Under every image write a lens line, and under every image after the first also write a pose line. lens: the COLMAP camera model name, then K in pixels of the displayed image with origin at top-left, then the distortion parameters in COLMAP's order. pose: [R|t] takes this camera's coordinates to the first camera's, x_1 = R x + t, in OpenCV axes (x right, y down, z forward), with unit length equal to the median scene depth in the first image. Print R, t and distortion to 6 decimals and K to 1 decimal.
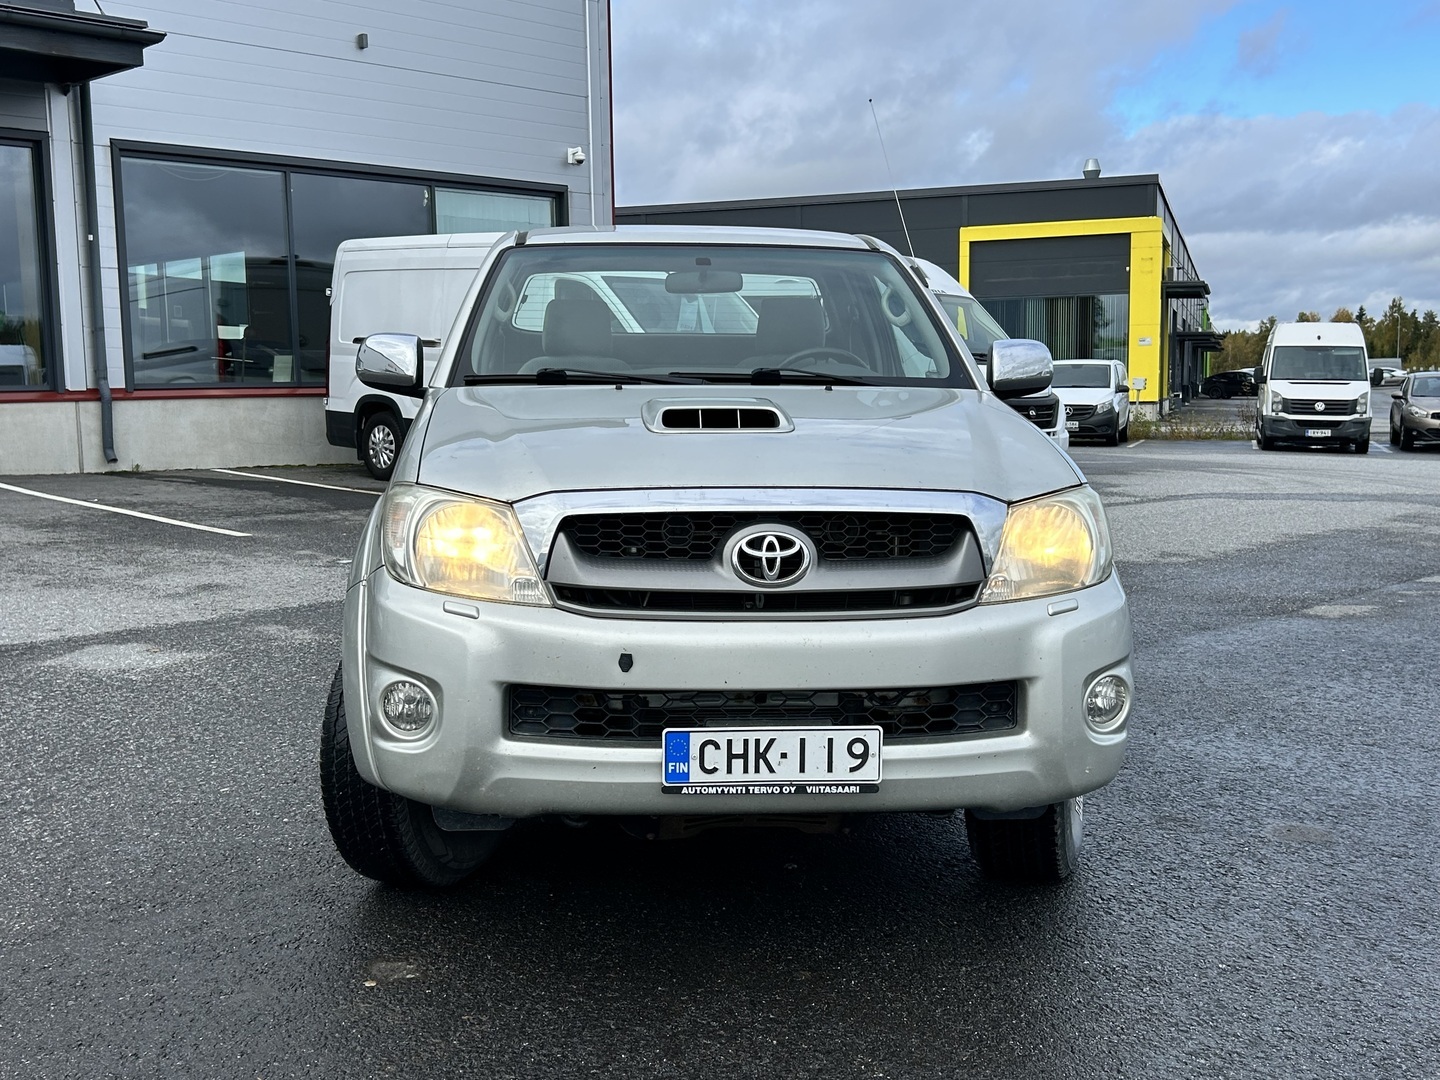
lens RADIAL K [[1554.3, 0, 720.0], [0, 1554.3, 540.0], [0, 0, 1]] dist [0.001421, 0.001478]
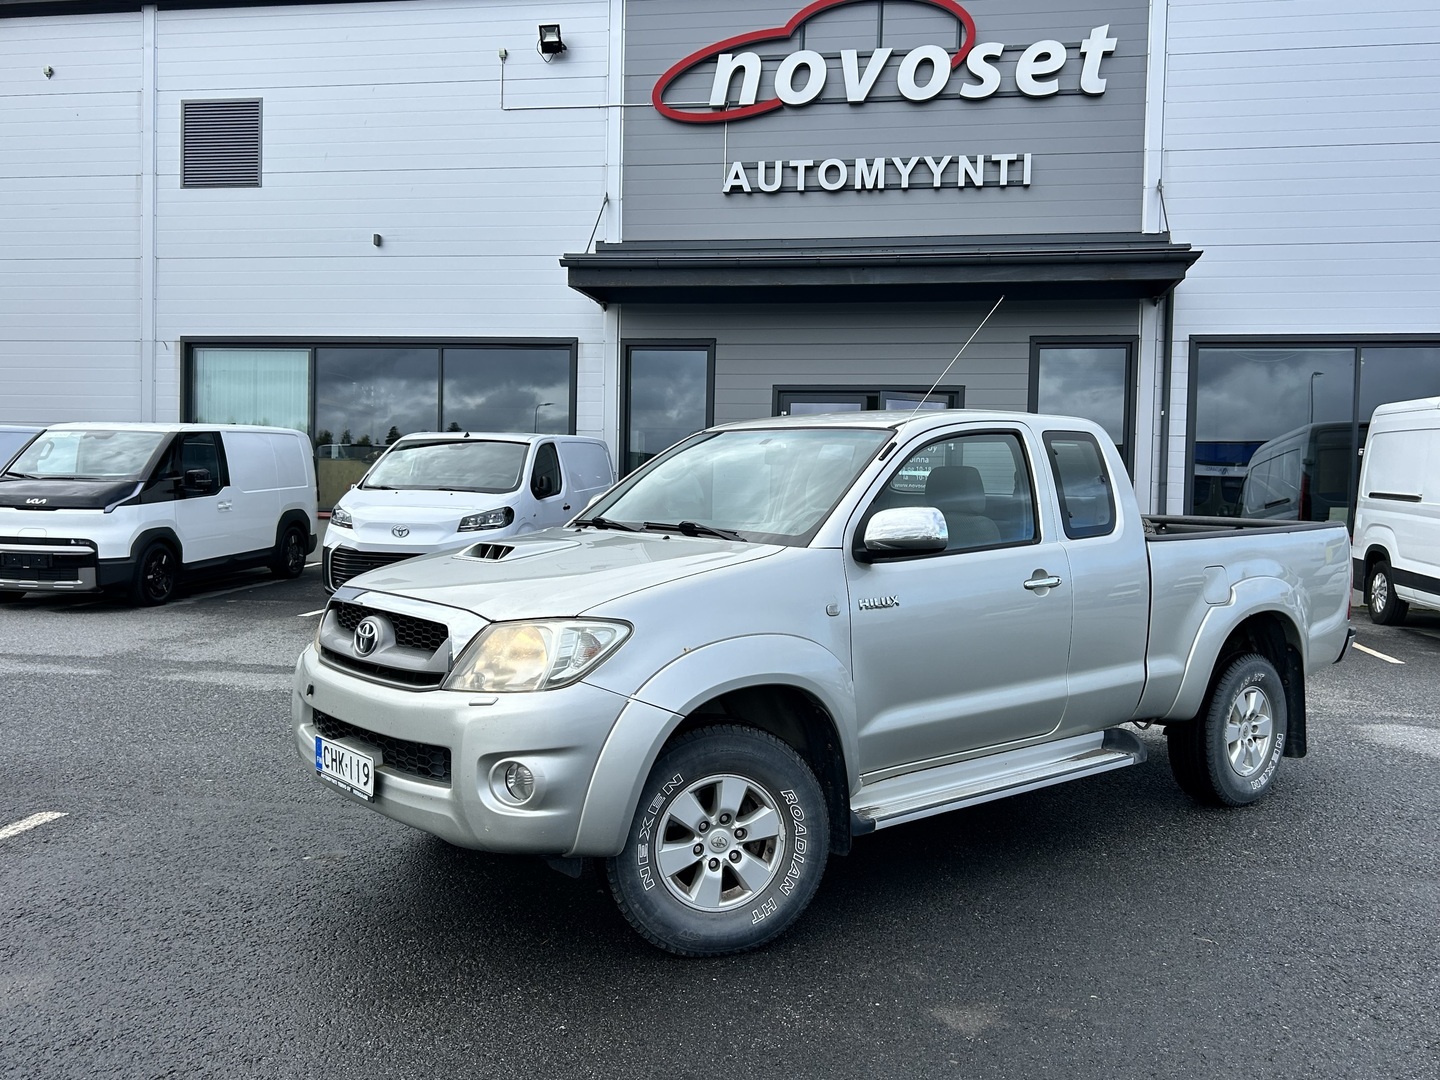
lens RADIAL K [[1289.6, 0, 720.1], [0, 1289.6, 506.4], [0, 0, 1]] dist [0.004208, -0.002283]
pose [[0.575586, 0.020491, -0.817484, 0.258086], [-0.113742, 0.991974, -0.055221, -0.017774], [0.809792, 0.124767, 0.573298, 0.104451]]
